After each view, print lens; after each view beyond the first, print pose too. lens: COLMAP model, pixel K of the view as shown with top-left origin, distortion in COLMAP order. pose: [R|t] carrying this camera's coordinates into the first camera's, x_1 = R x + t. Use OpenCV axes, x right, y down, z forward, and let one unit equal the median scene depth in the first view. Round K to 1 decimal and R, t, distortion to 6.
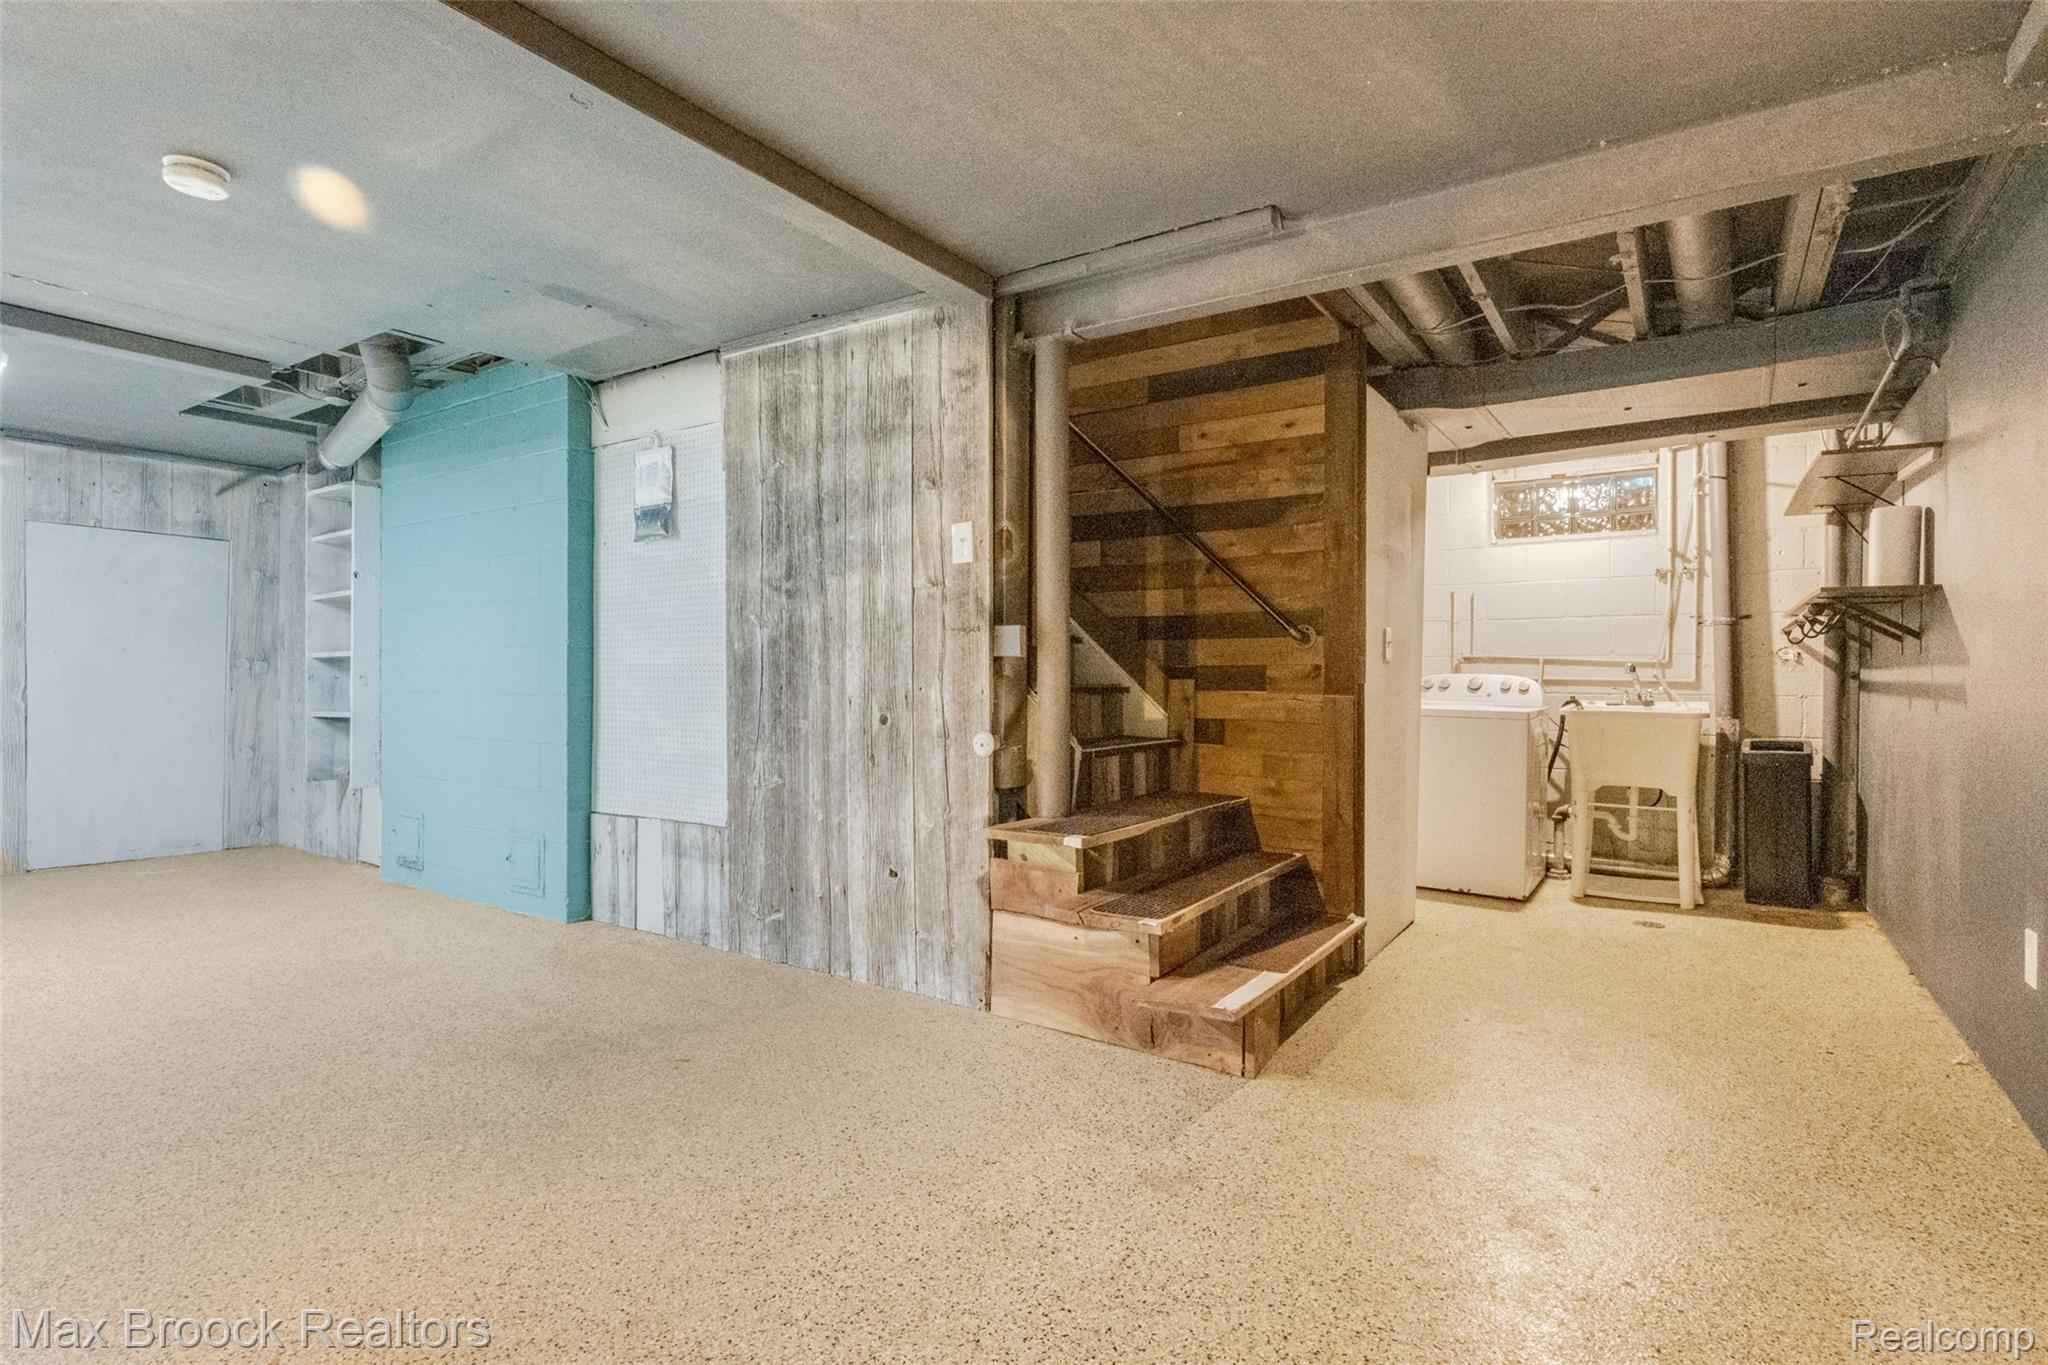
lens RADIAL K [[1011.6, 0, 1022.0], [0, 1011.6, 682.8], [0, 0, 1]] dist [-0.003110, 0.003434]
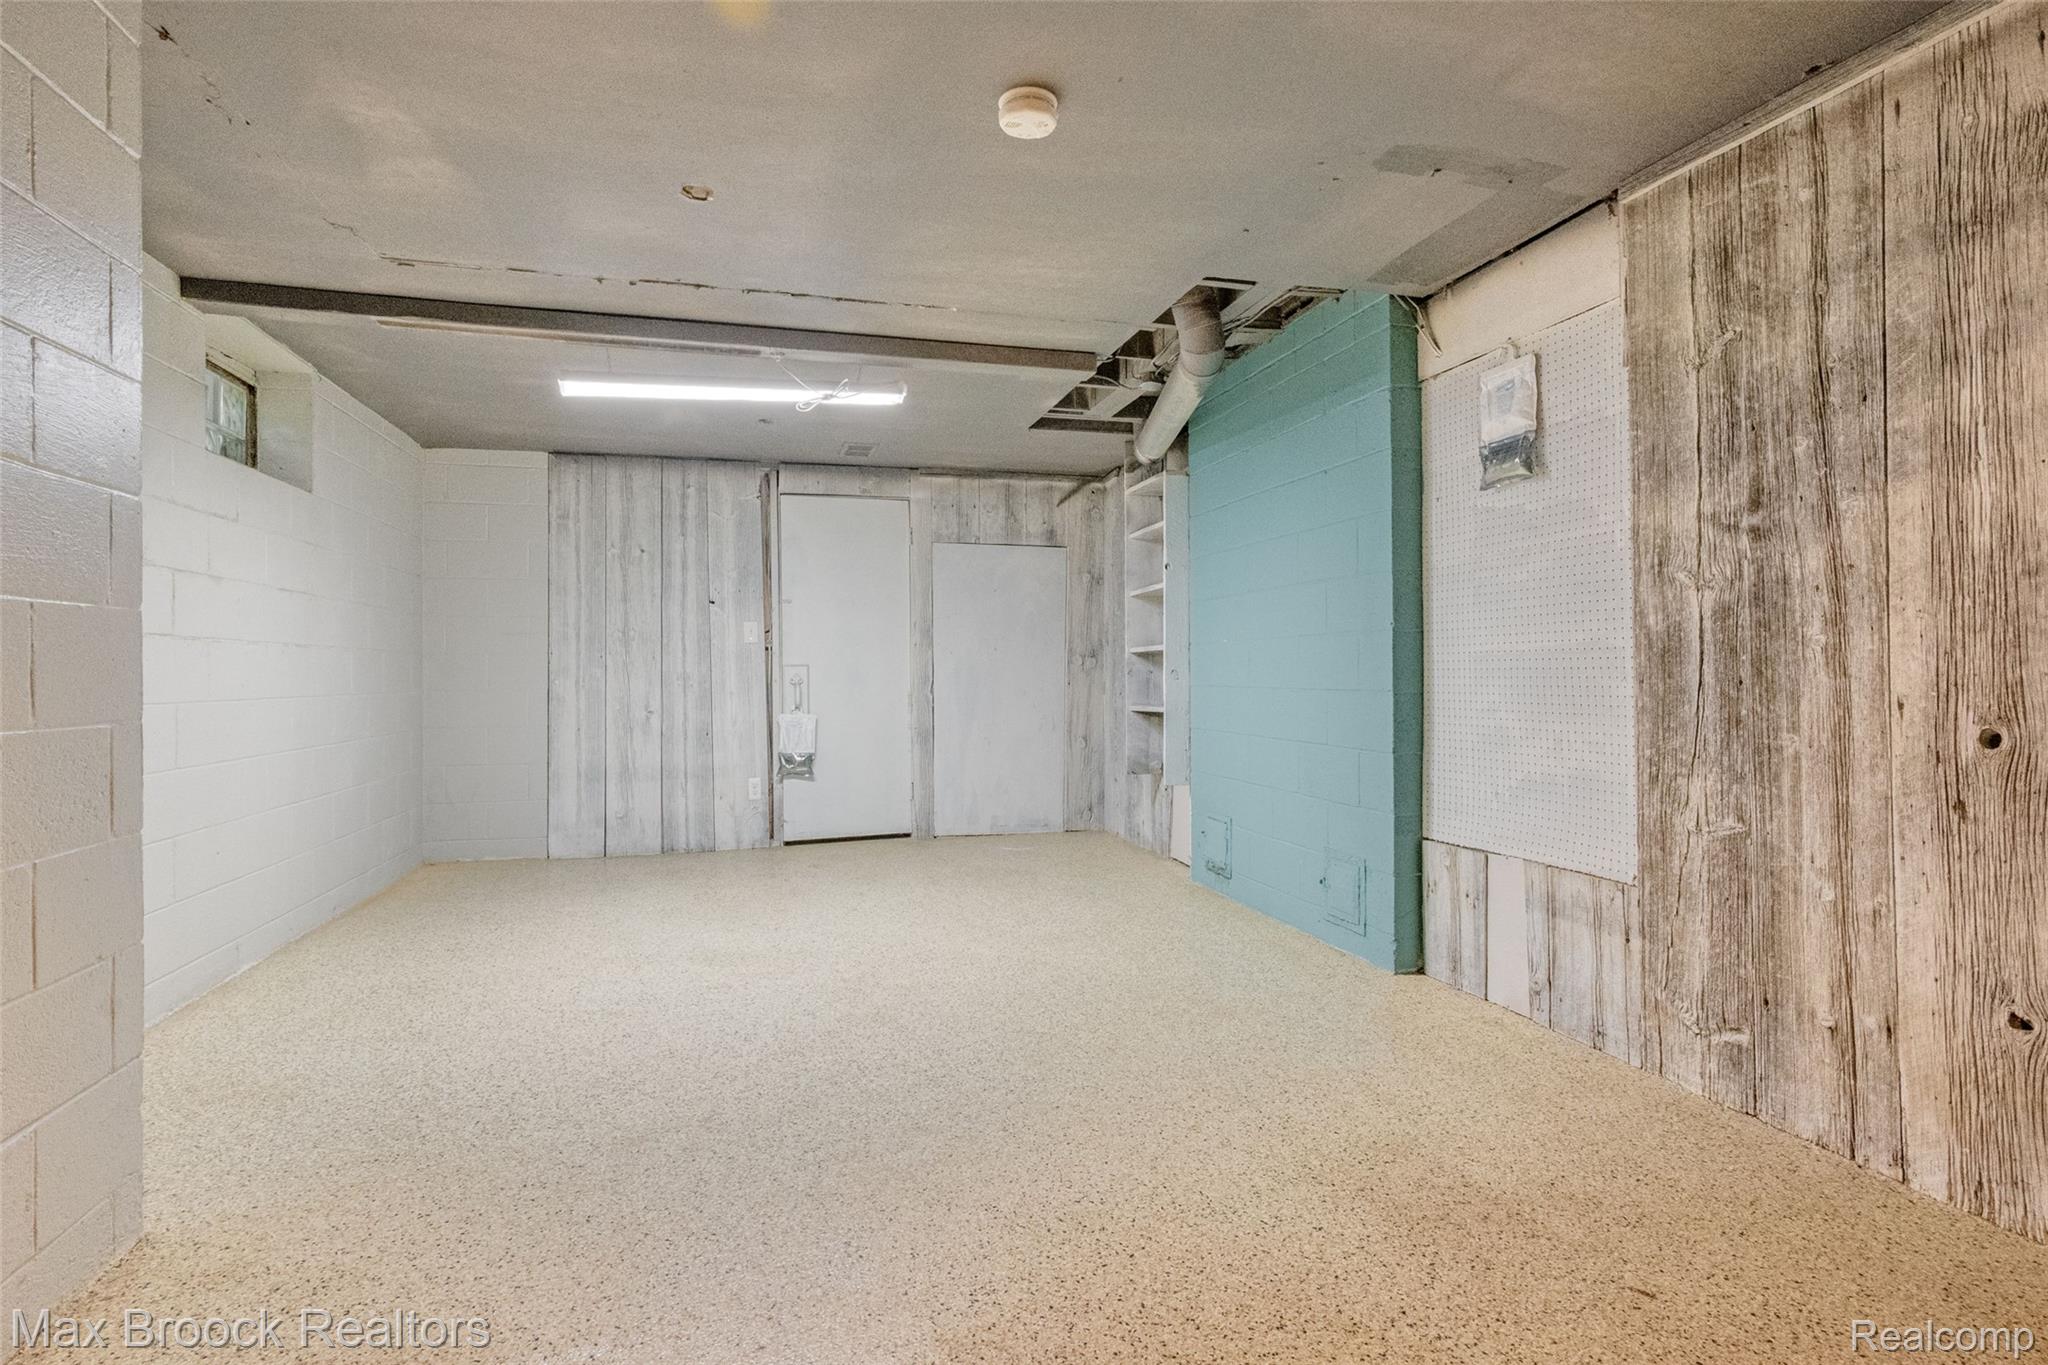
lens RADIAL K [[1011.6, 0, 1022.8], [0, 1011.6, 672.7], [0, 0, 1]] dist [-0.003110, 0.003434]
pose [[0.755683, -0.007455, -0.654895, -0.157822], [0.005498, 0.999972, -0.005039, -0.000079], [0.654914, 0.000207, 0.755703, 0.214221]]
